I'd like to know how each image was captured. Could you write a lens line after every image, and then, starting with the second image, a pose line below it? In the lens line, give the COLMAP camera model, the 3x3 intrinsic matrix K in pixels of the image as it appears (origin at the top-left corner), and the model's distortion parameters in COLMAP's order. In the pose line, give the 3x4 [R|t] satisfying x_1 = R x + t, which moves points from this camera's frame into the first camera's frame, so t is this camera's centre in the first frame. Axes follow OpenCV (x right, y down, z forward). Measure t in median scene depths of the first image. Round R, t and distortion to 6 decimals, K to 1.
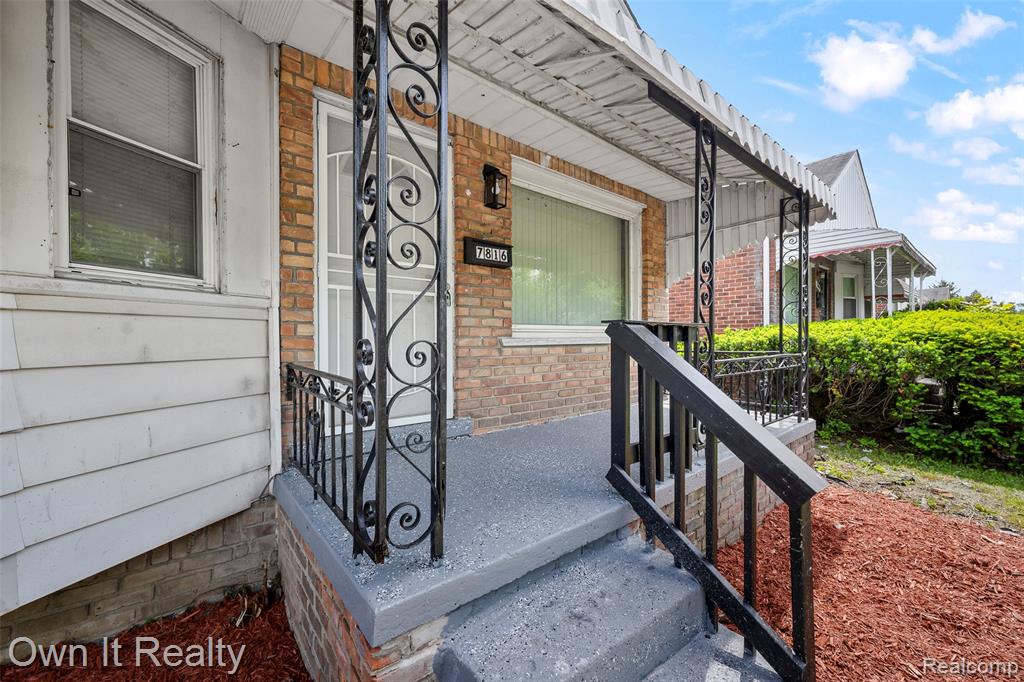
lens RADIAL K [[408.3, 0, 515.1], [0, 408.3, 340.5], [0, 0, 1]] dist [-0.001990, -0.000092]
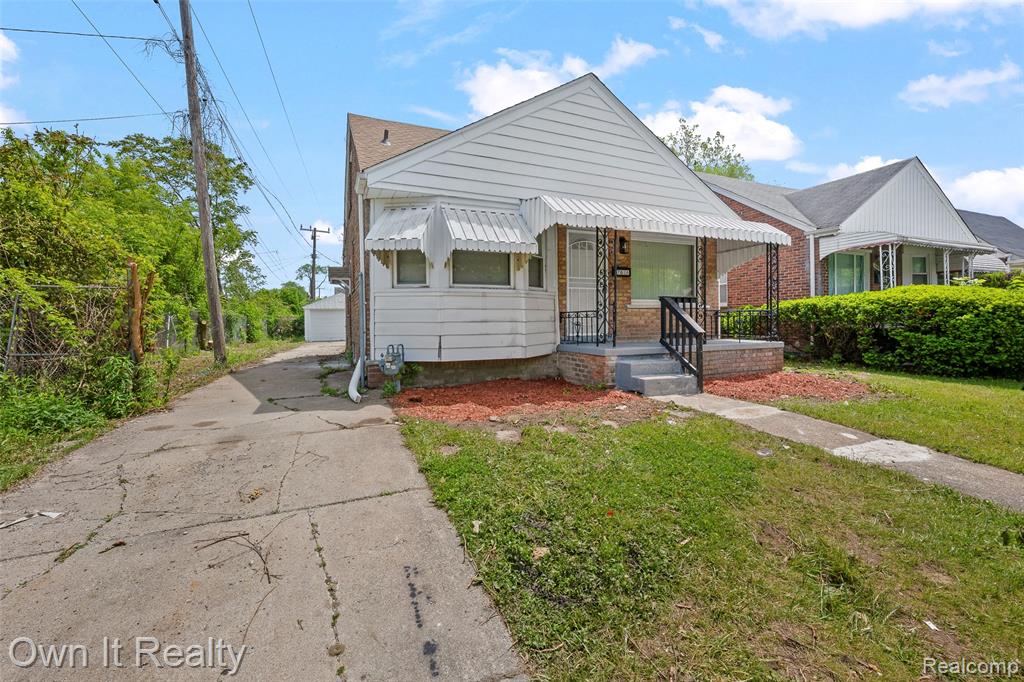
lens RADIAL K [[408.3, 0, 518.2], [0, 408.3, 324.0], [0, 0, 1]] dist [-0.001990, -0.000092]
pose [[0.959777, -0.006890, -0.280679, 0.028995], [0.008515, 0.999953, 0.004571, 0.095488], [0.280635, -0.006777, 0.959791, -1.605971]]
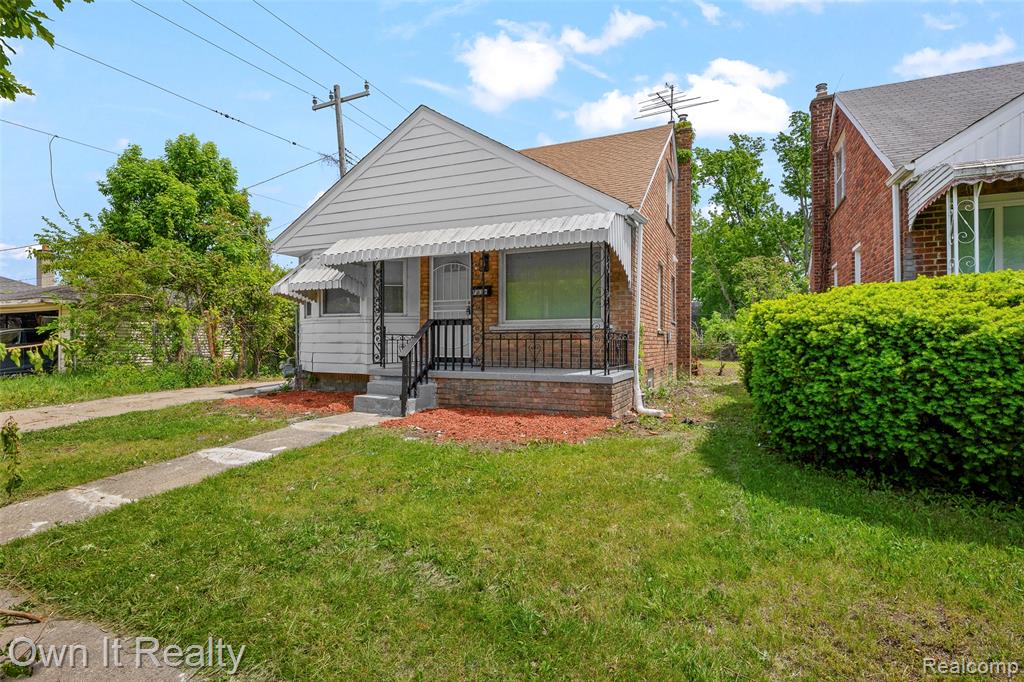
lens RADIAL K [[511.0, 0, 514.1], [0, 511.0, 339.5], [0, 0, 1]] dist [-0.001346, -0.000129]
pose [[0.440883, -0.003930, -0.897556, 2.625568], [-0.005082, 0.999963, -0.006875, 0.087464], [0.897550, 0.007592, 0.440847, -0.156798]]
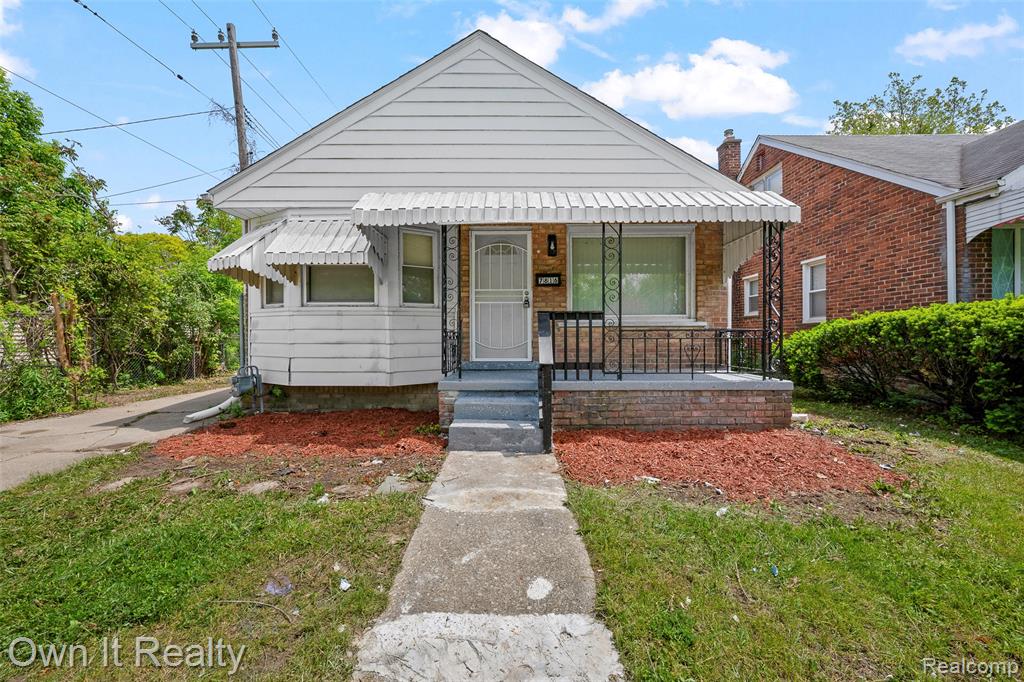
lens RADIAL K [[408.3, 0, 512.6], [0, 408.3, 339.4], [0, 0, 1]] dist [-0.001990, -0.000092]
pose [[0.767891, -0.000893, -0.640580, 1.033129], [-0.000029, 0.999999, -0.001429, 0.077118], [0.640580, 0.001116, 0.767890, -0.618232]]
